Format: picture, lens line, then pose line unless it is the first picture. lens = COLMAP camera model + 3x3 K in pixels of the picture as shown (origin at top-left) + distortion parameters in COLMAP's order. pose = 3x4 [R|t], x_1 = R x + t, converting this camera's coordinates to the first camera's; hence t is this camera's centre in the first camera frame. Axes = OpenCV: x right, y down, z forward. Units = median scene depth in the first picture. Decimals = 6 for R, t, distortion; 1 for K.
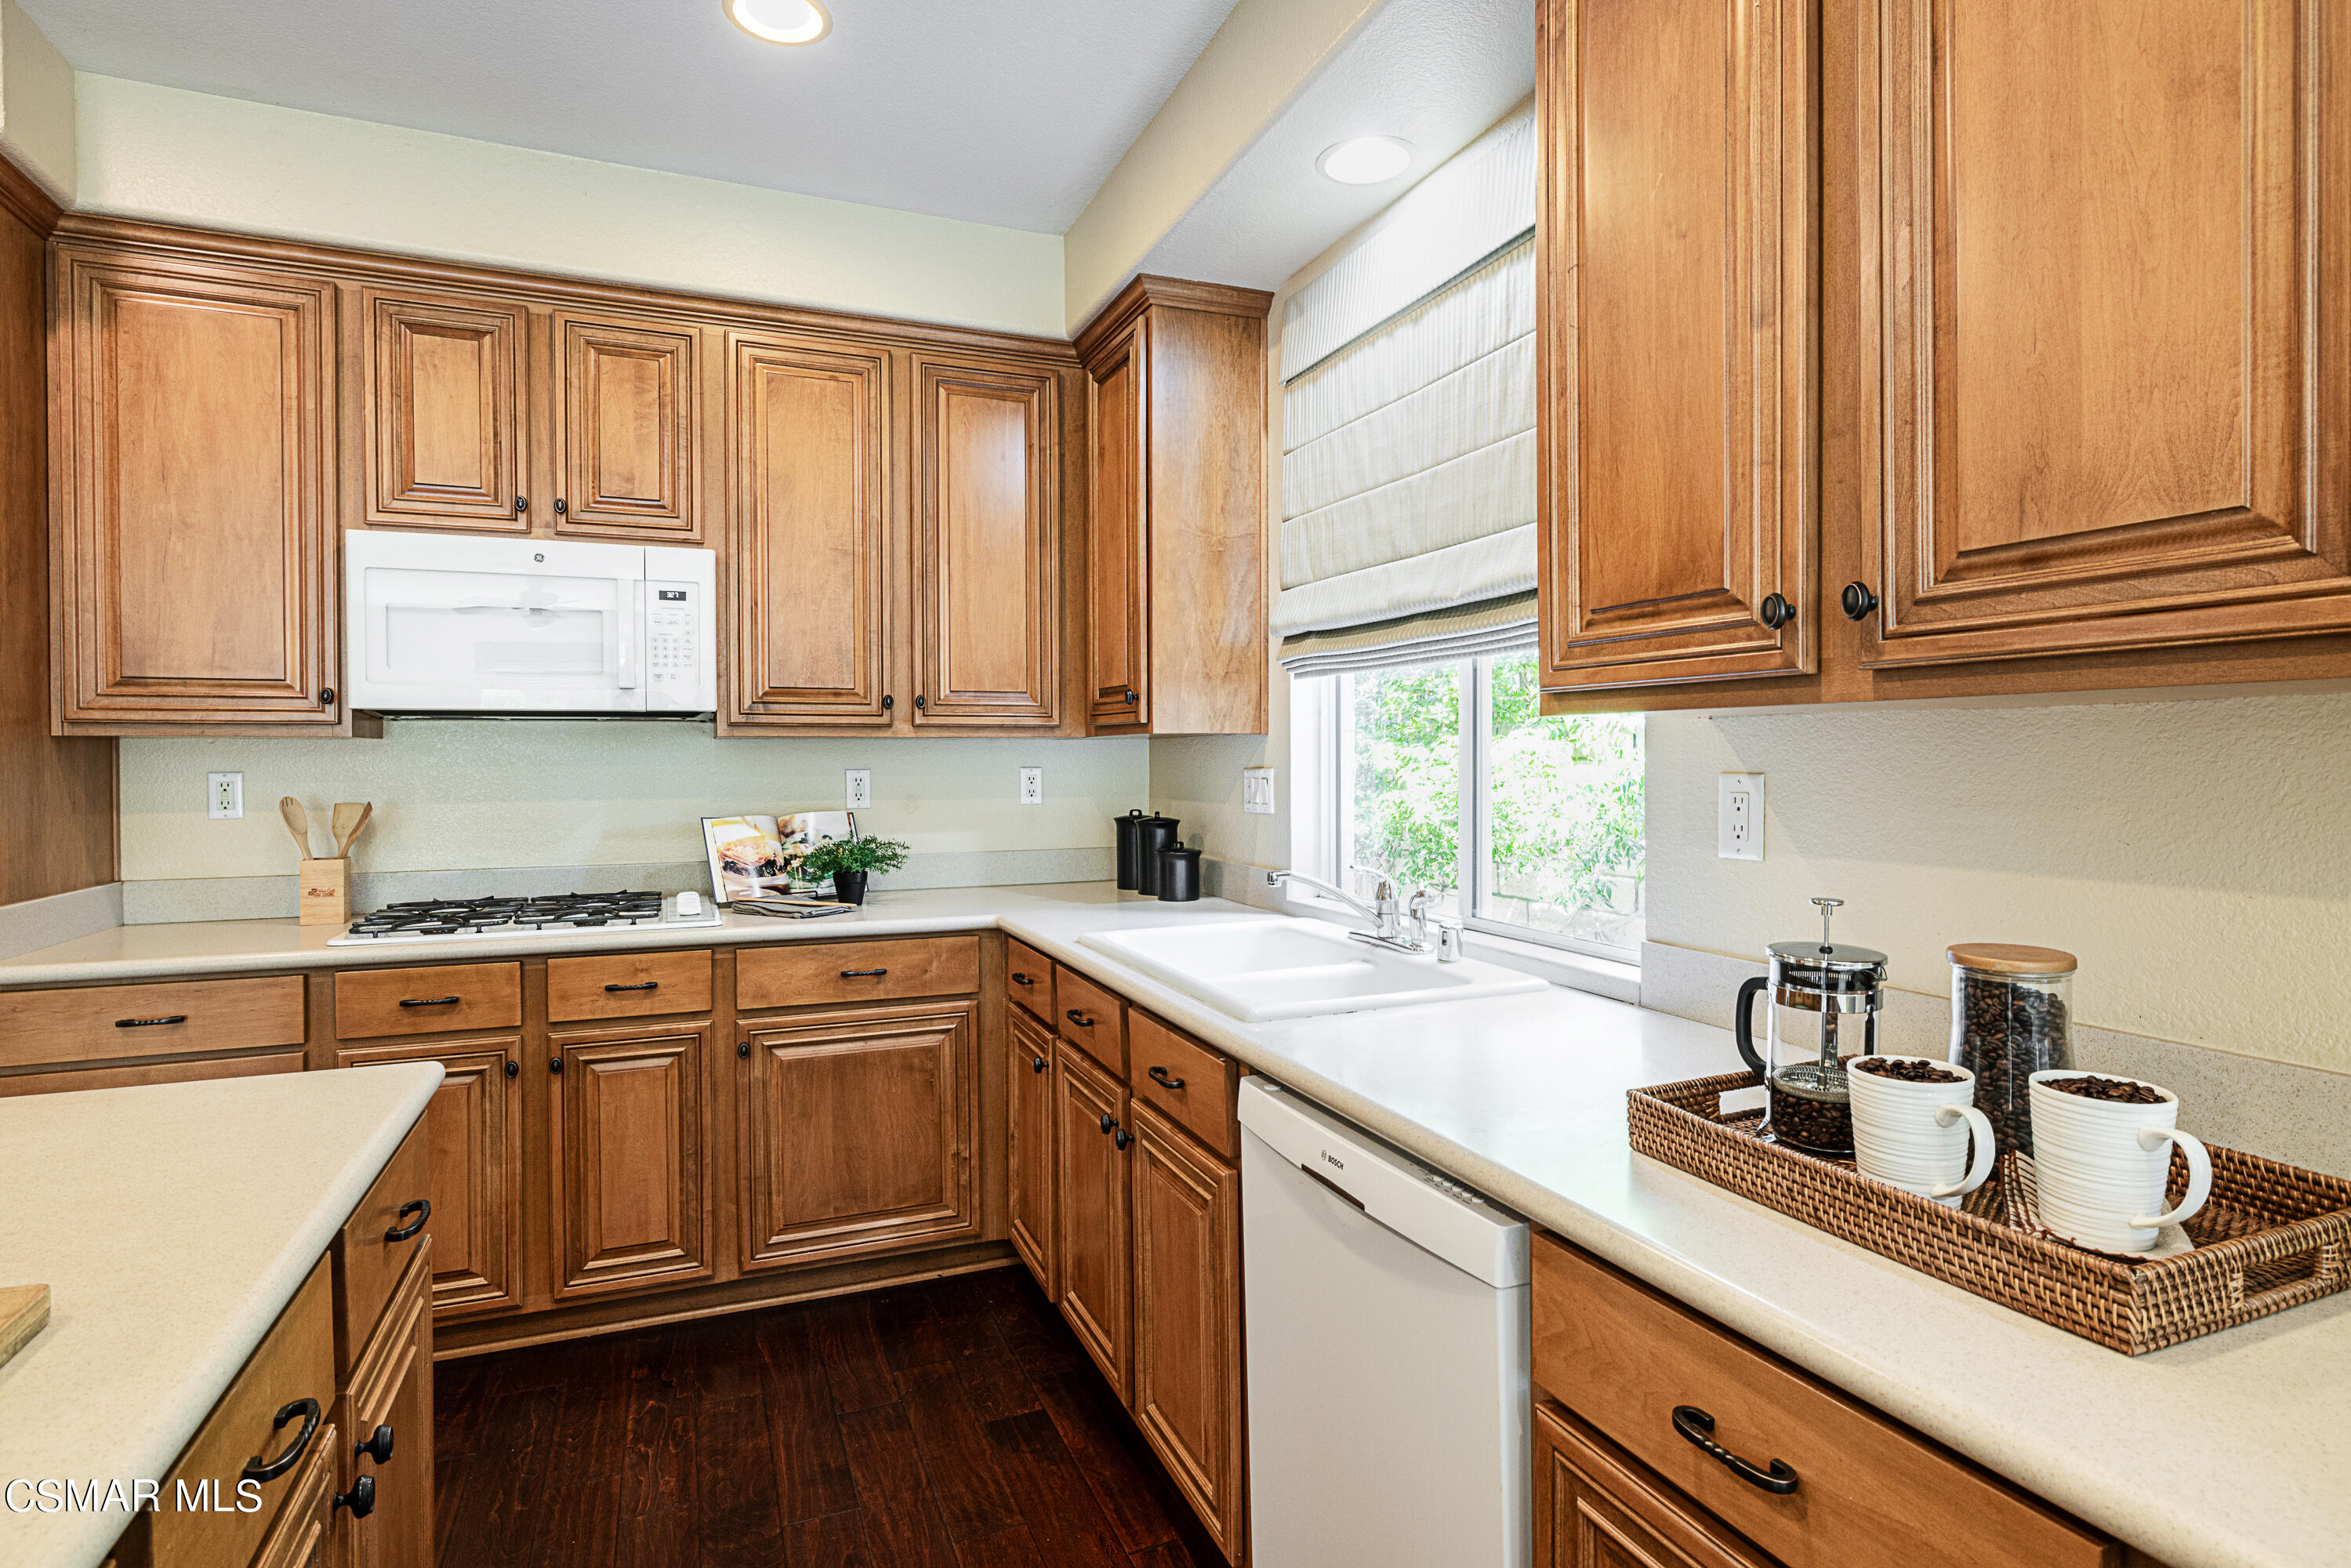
lens RADIAL K [[1222.3, 0, 1221.5], [0, 1222.3, 765.1], [0, 0, 1]] dist [-0.002156, 0.001282]
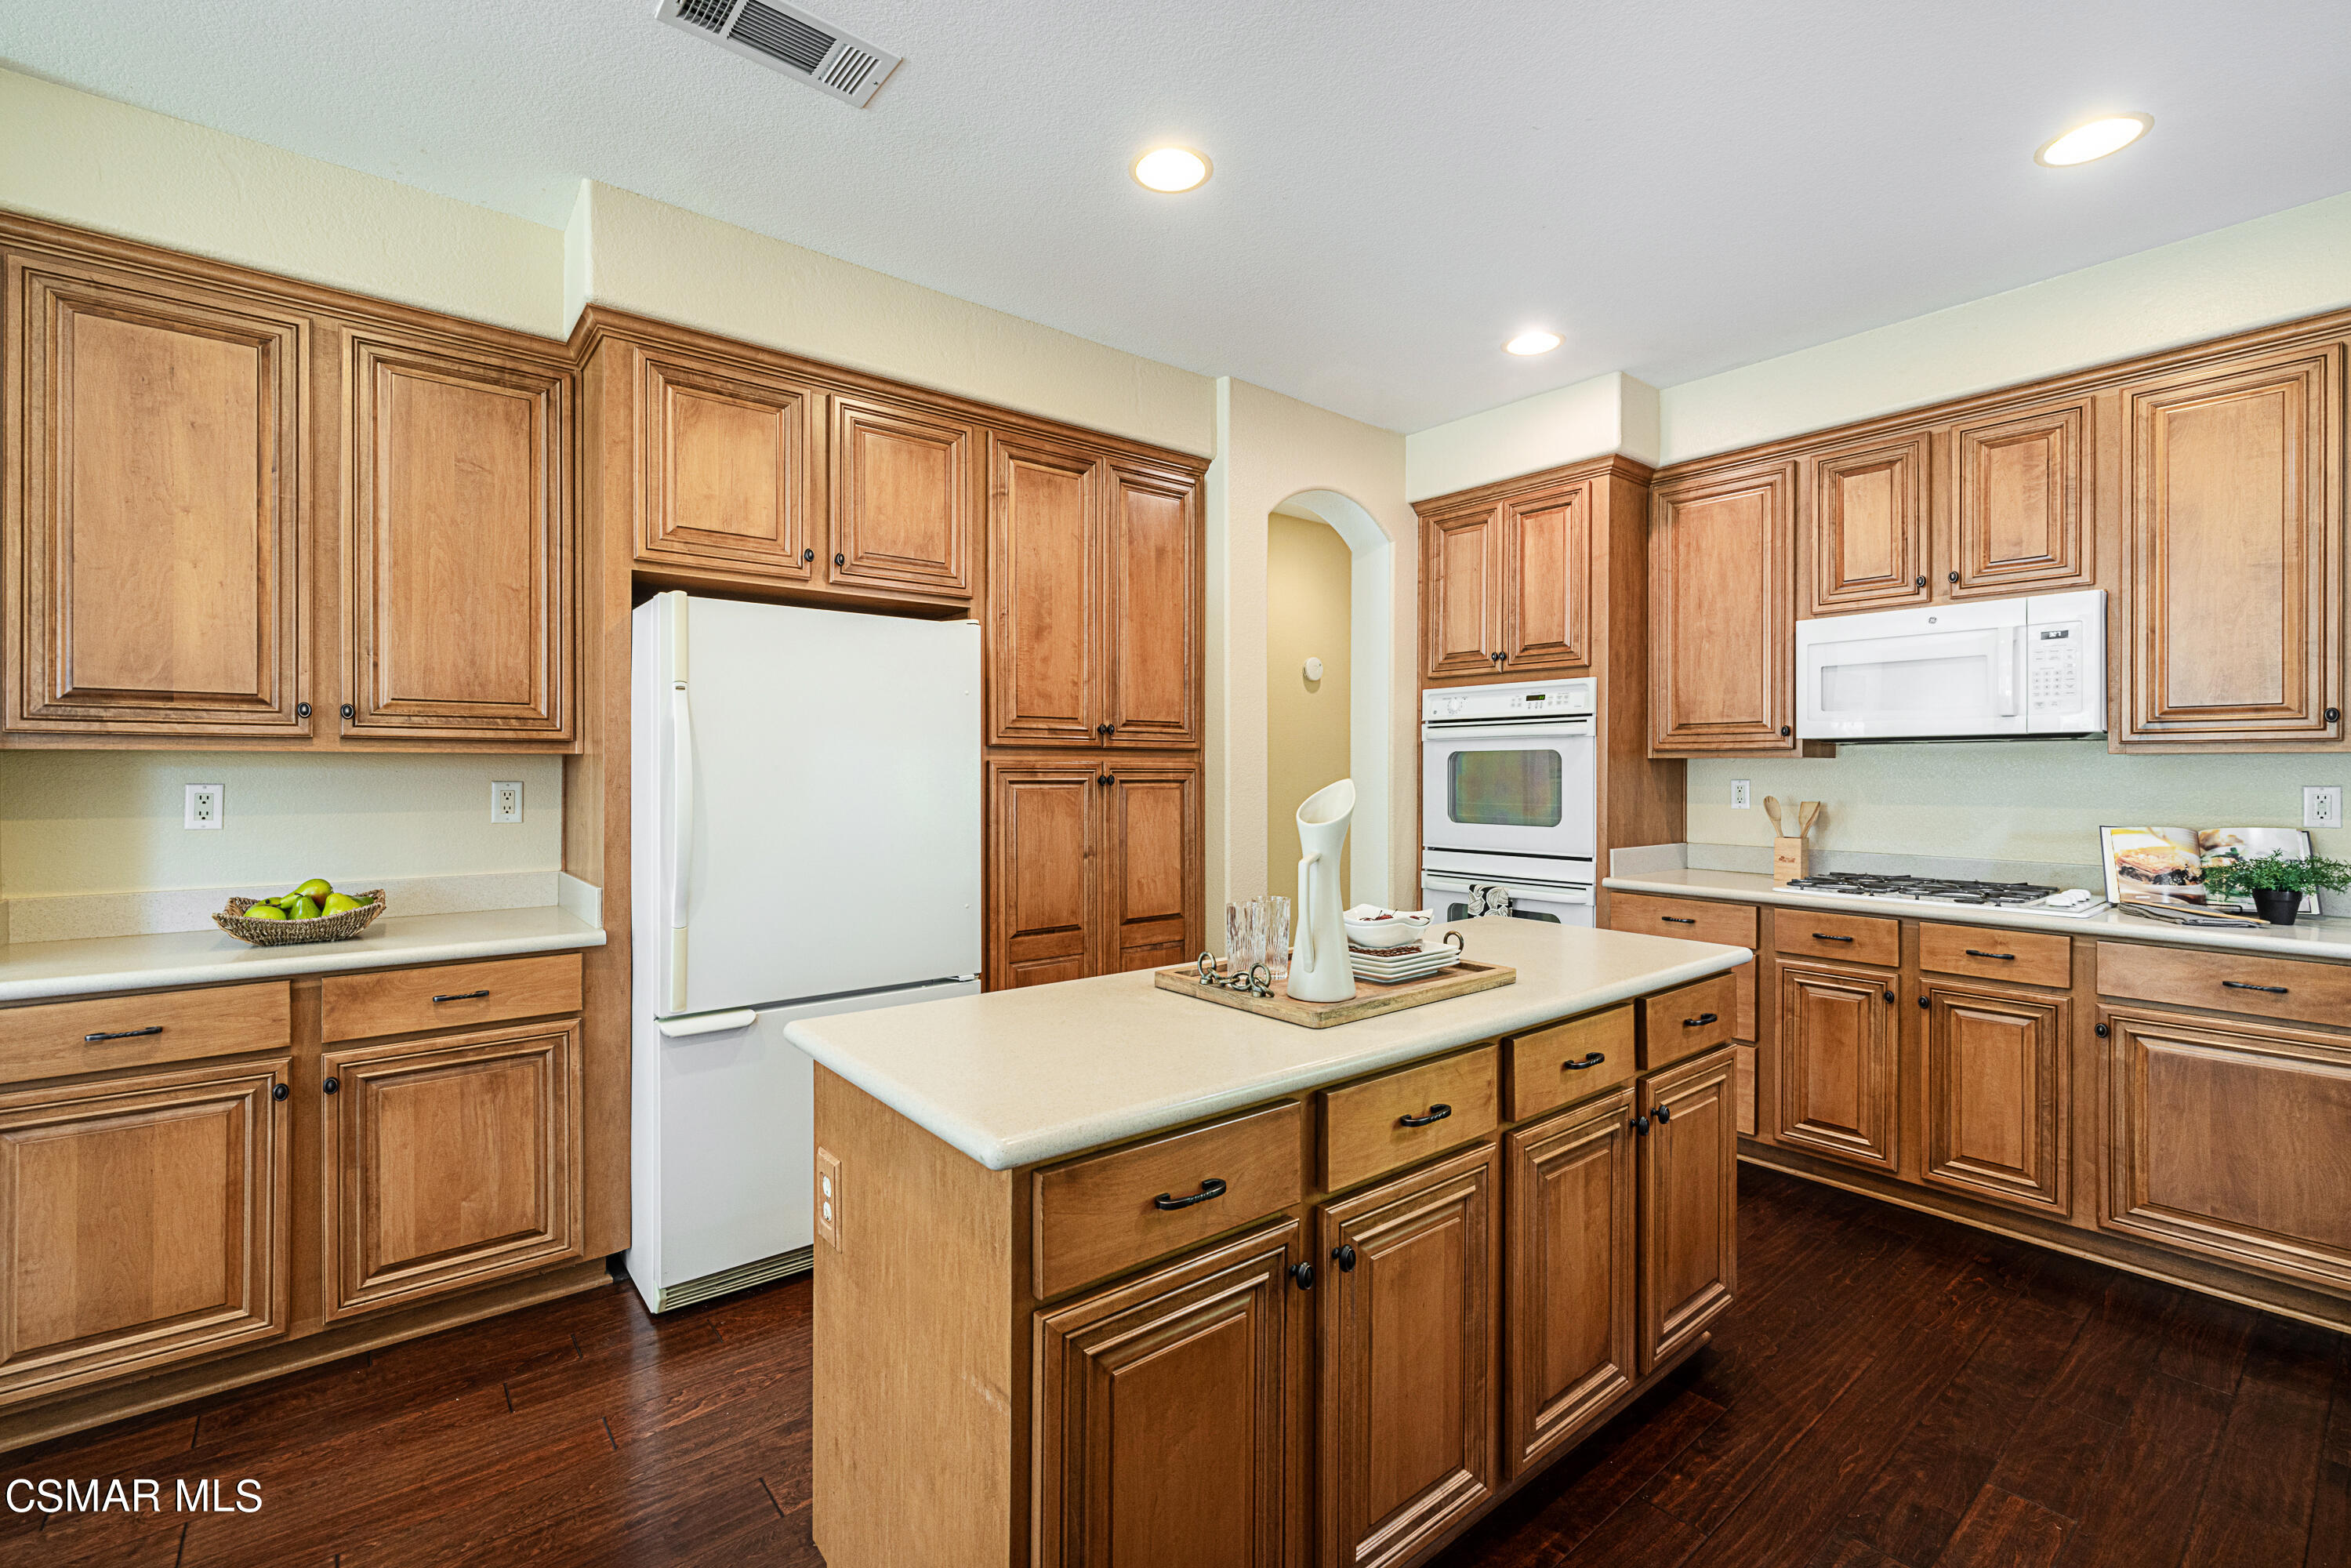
lens RADIAL K [[1011.7, 0, 1157.5], [0, 1011.7, 772.1], [0, 0, 1]] dist [0.001435, 0.000220]
pose [[0.262806, 0.004856, -0.964837, 0.276424], [-0.013455, 0.999909, 0.001367, 0.004202], [0.964755, 0.012623, 0.262847, -0.092947]]
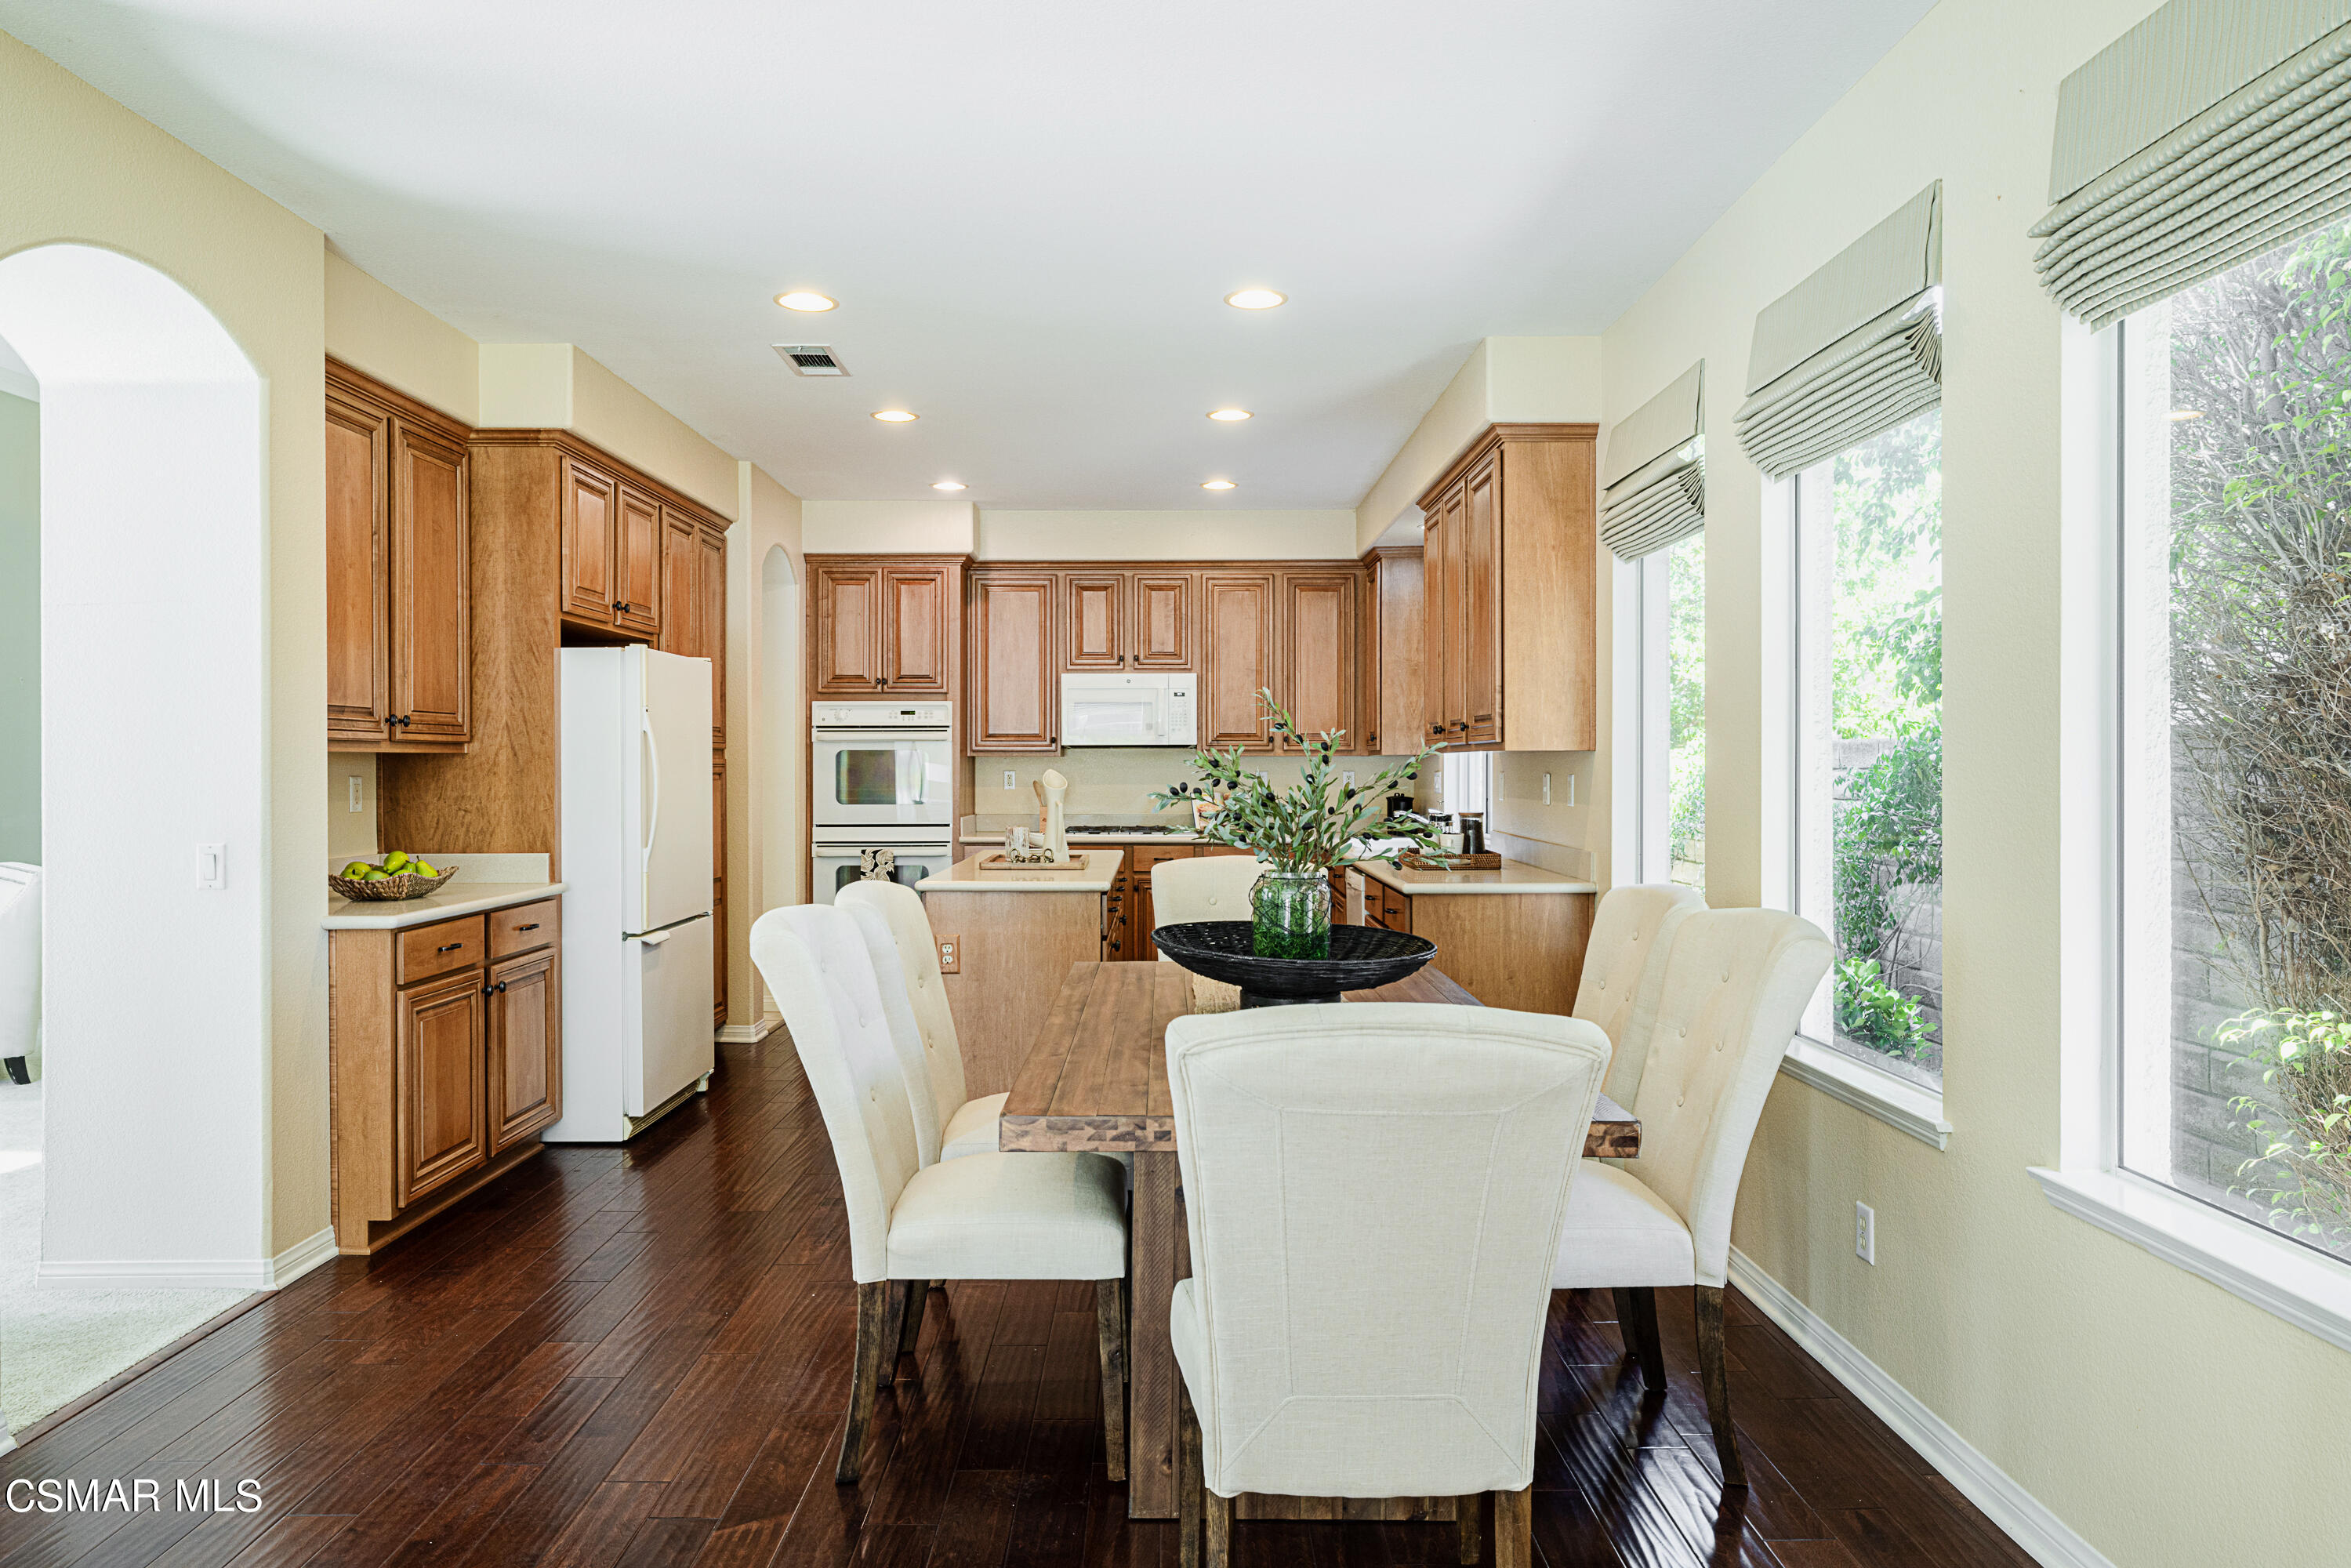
lens RADIAL K [[1471.6, 0, 1177.0], [0, 1471.6, 778.3], [0, 0, 1]] dist [-0.000832, -0.000056]
pose [[0.919286, 0.006713, -0.393533, 0.658533], [-0.007258, 0.999974, 0.000105, 0.018753], [0.393523, 0.002760, 0.919311, -1.598492]]
